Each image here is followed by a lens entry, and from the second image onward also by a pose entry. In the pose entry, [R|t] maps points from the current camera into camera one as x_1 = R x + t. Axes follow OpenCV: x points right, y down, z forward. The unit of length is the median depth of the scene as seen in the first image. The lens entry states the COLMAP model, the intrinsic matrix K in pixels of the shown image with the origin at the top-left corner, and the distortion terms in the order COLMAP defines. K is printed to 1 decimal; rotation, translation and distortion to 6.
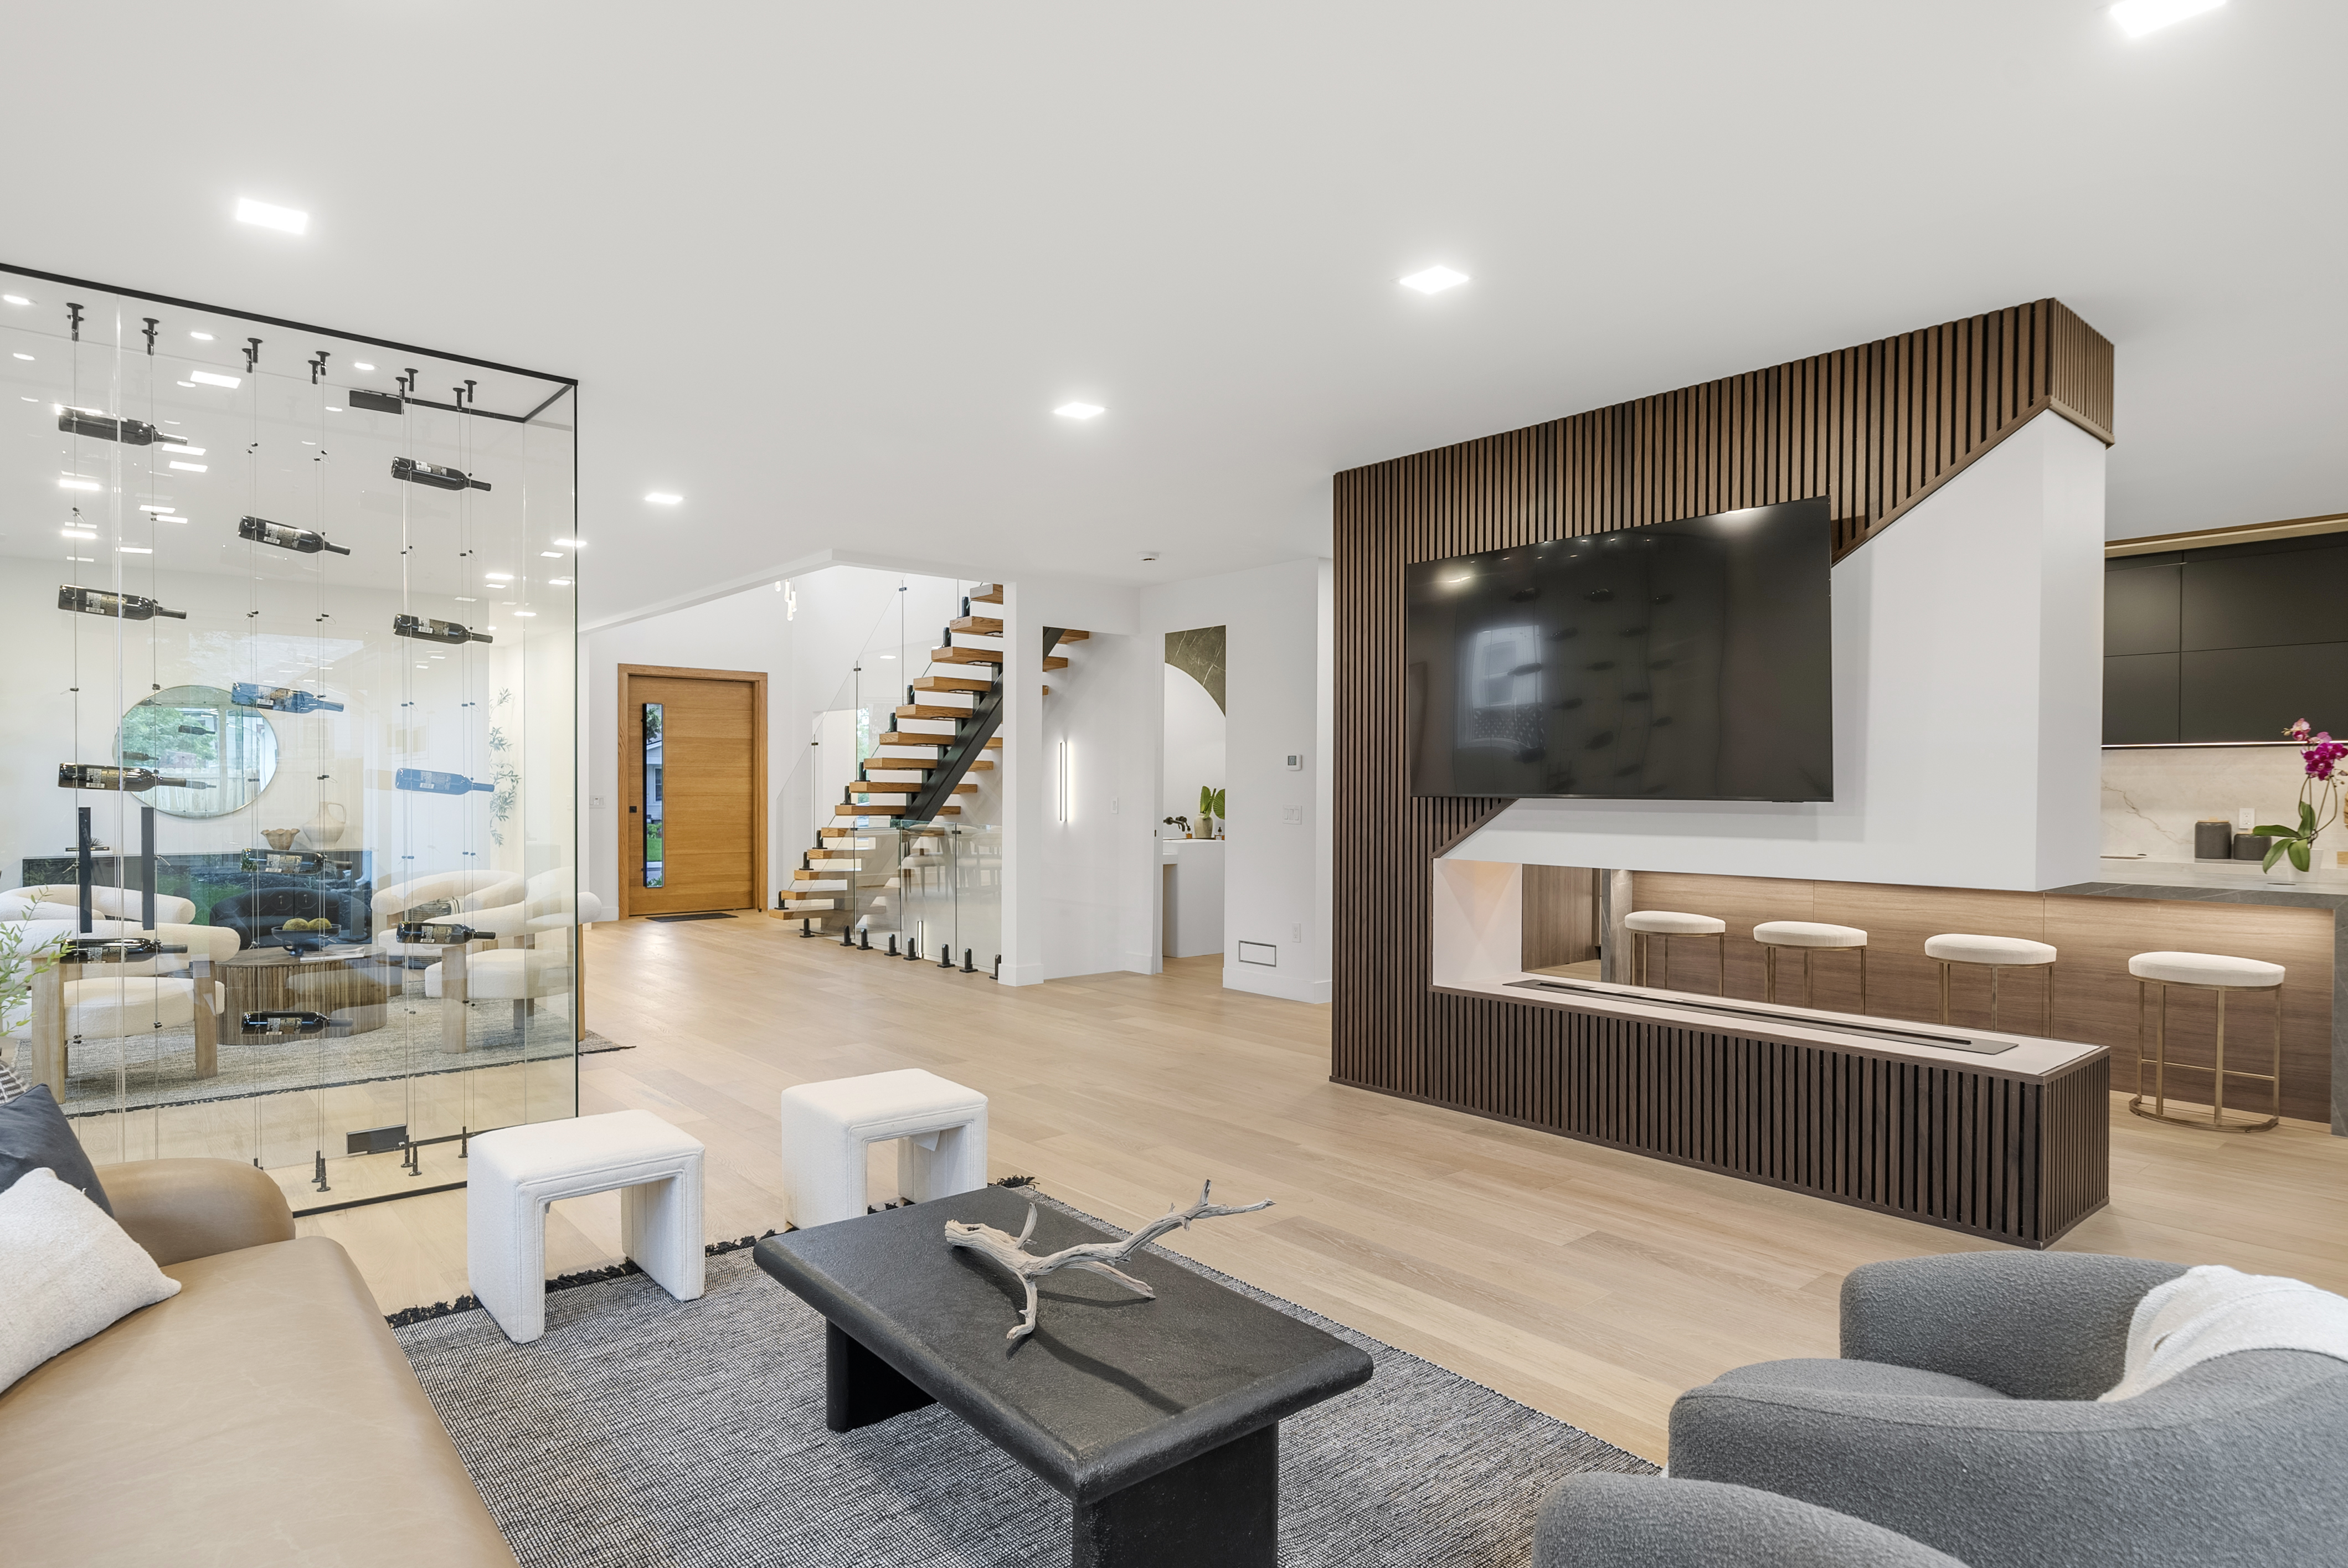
lens RADIAL K [[1292.7, 0, 1170.3], [0, 1292.7, 810.8], [0, 0, 1]] dist [0.006278, 0.000690]
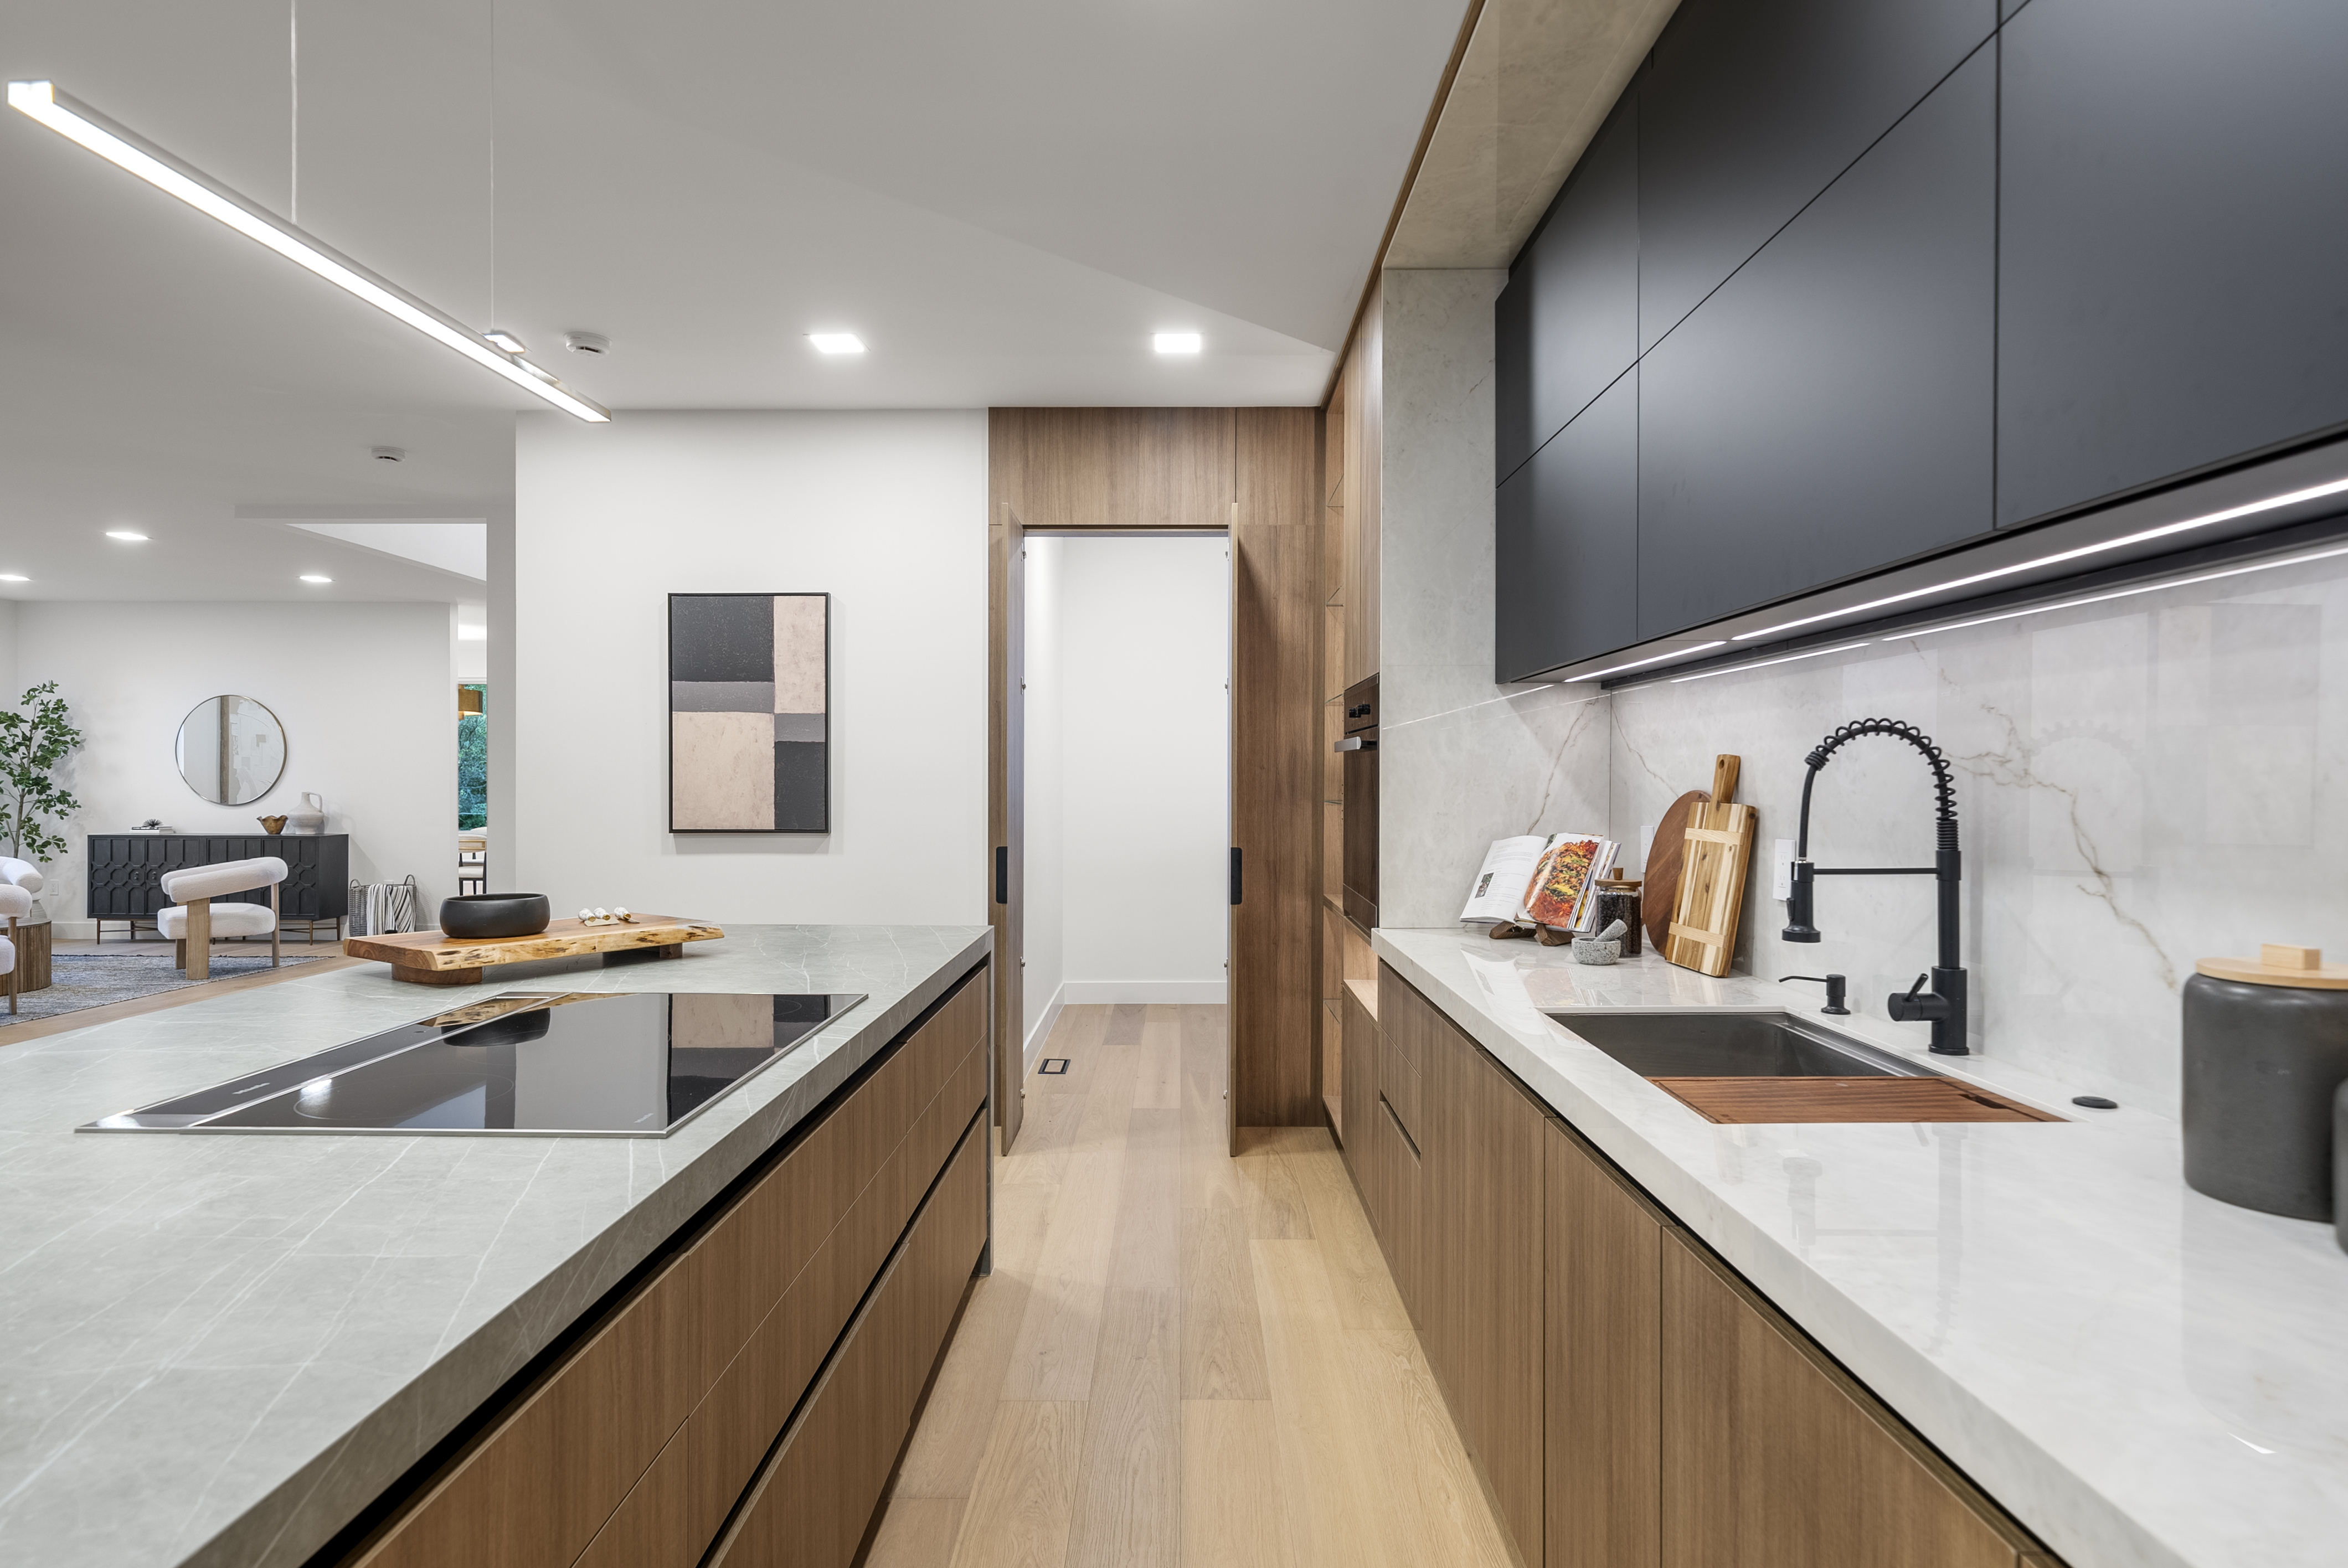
lens RADIAL K [[1276.4, 0, 1162.6], [0, 1276.4, 784.2], [0, 0, 1]] dist [-0.000713, 0.001523]
pose [[0.752944, 0.001267, -0.658084, 1.180236], [-0.012851, 0.999836, -0.012777, -0.016627], [0.657959, 0.018077, 0.752836, 1.174814]]
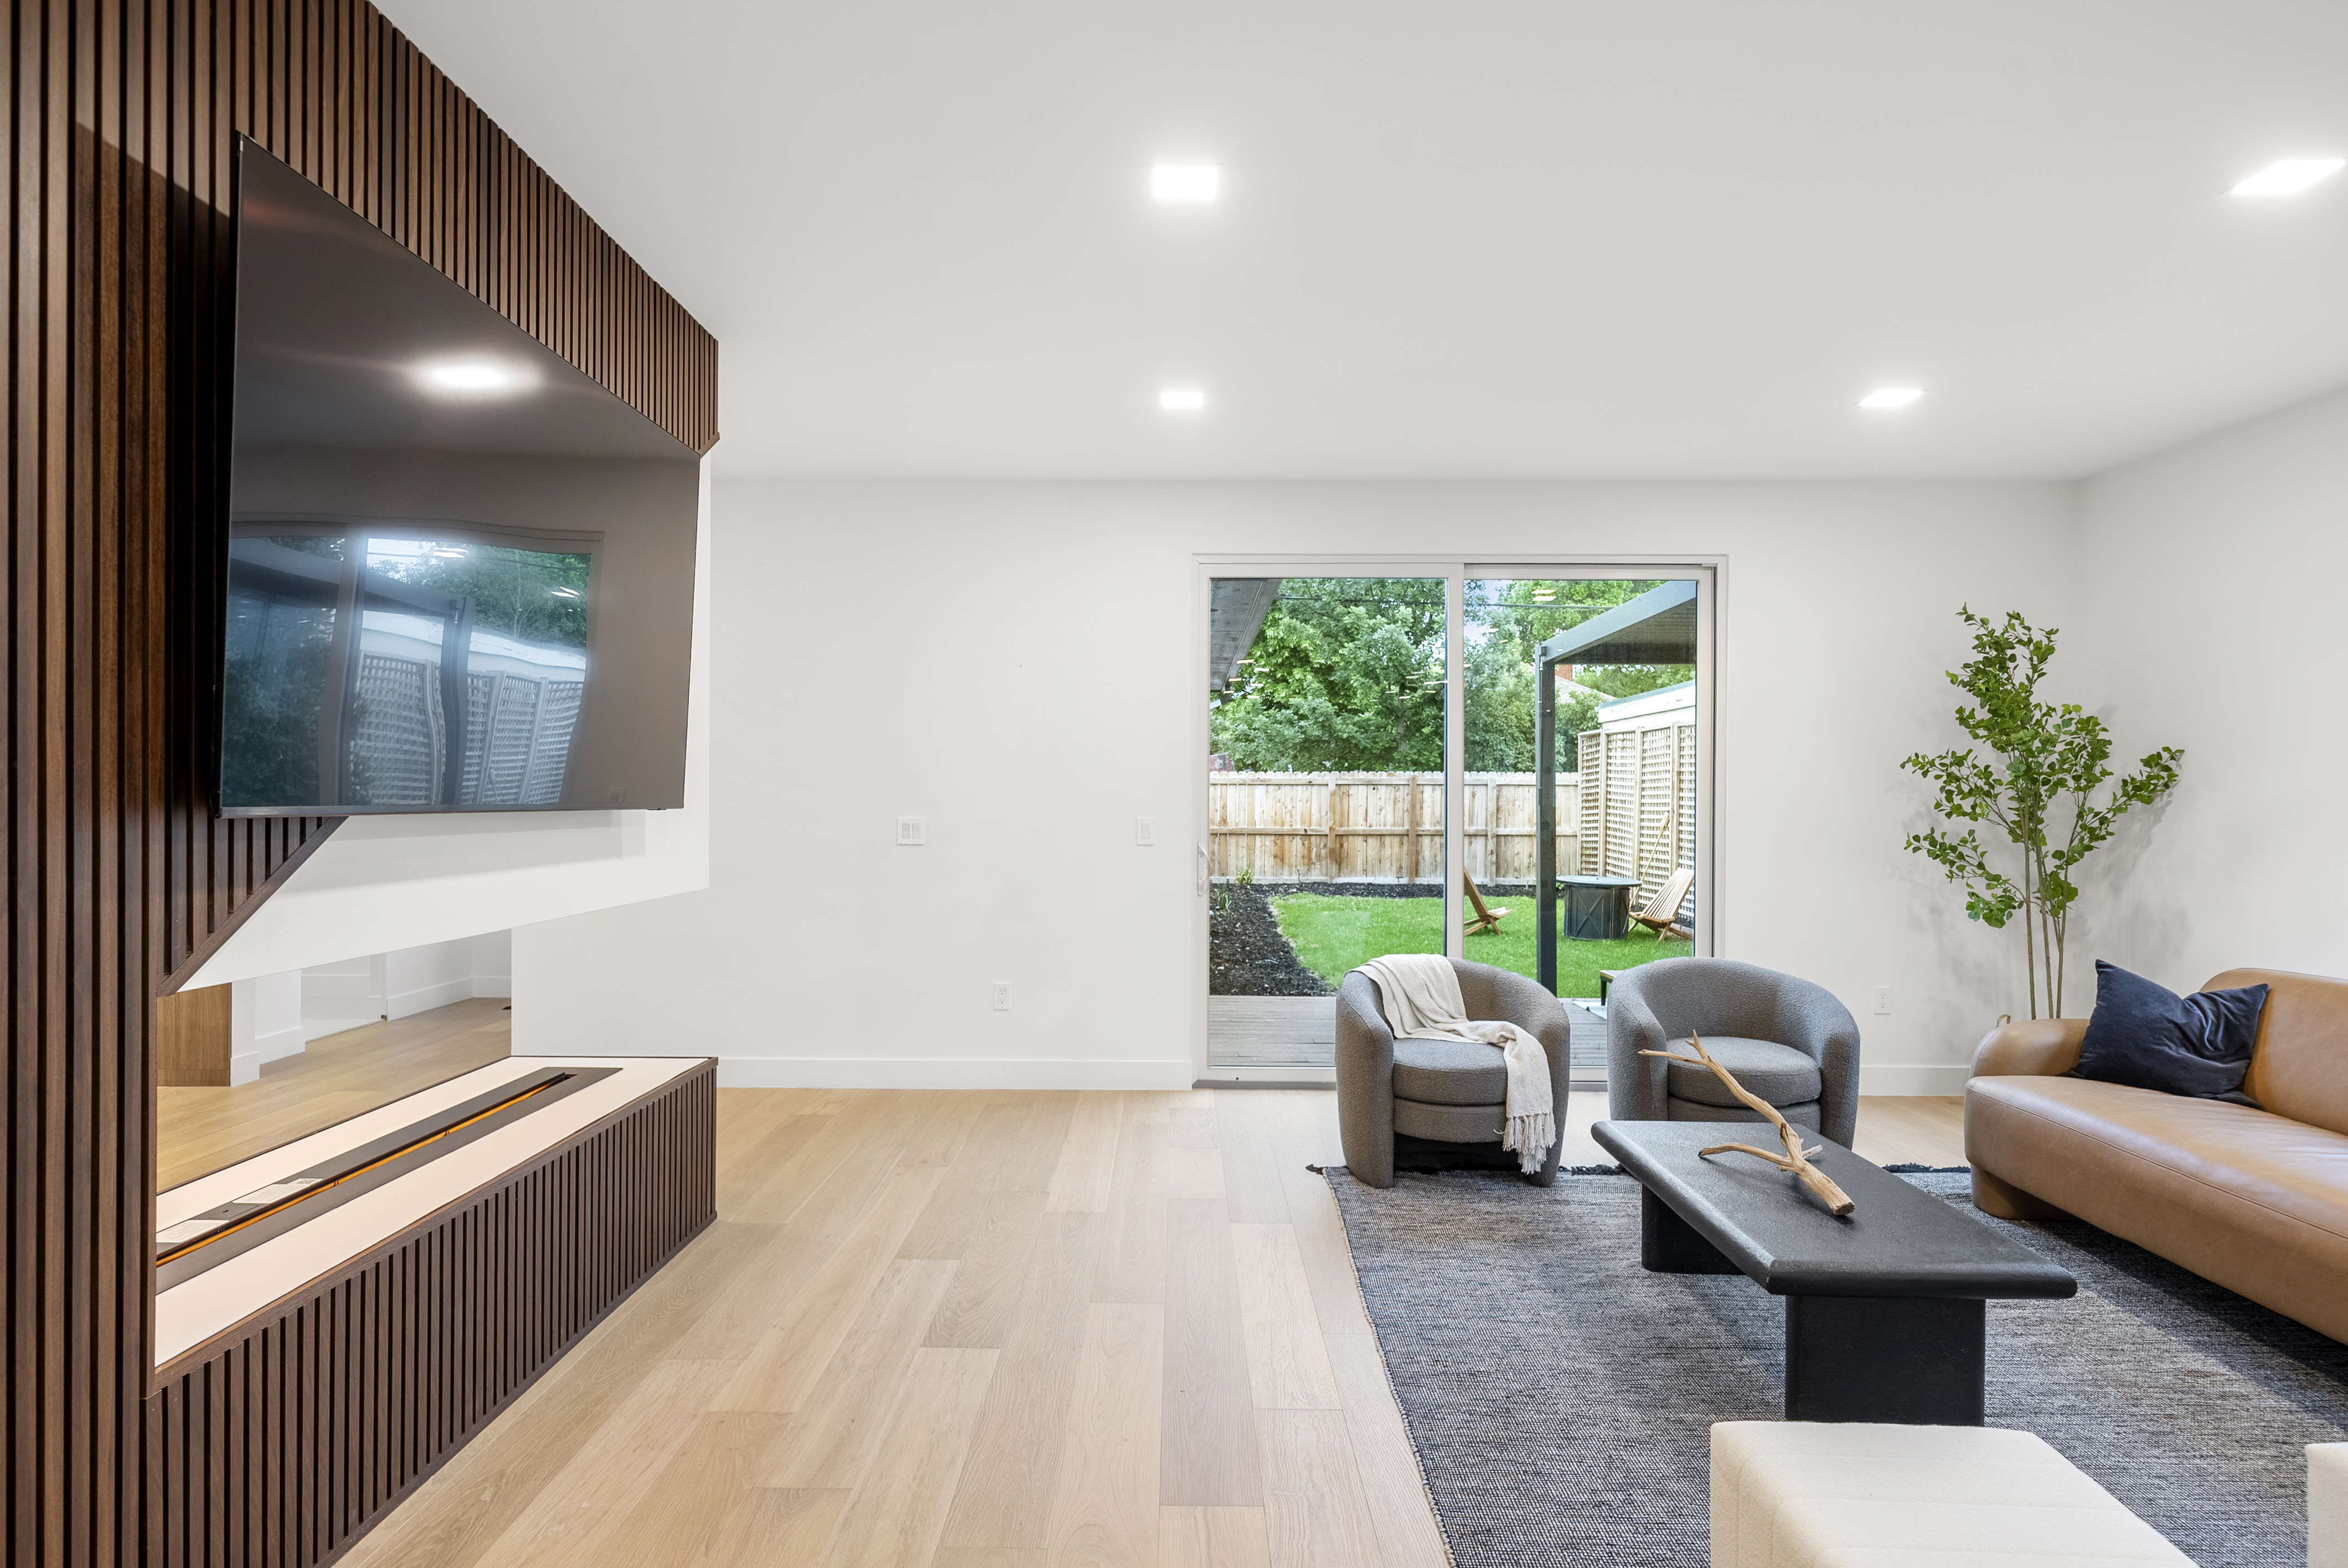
lens RADIAL K [[1282.7, 0, 1163.5], [0, 1282.7, 803.4], [0, 0, 1]] dist [0.001624, -0.000134]
pose [[-0.752876, -0.009098, 0.658099, -0.239102], [0.007096, 0.999734, 0.021939, -0.021660], [-0.658124, 0.021187, -0.752611, 1.182523]]
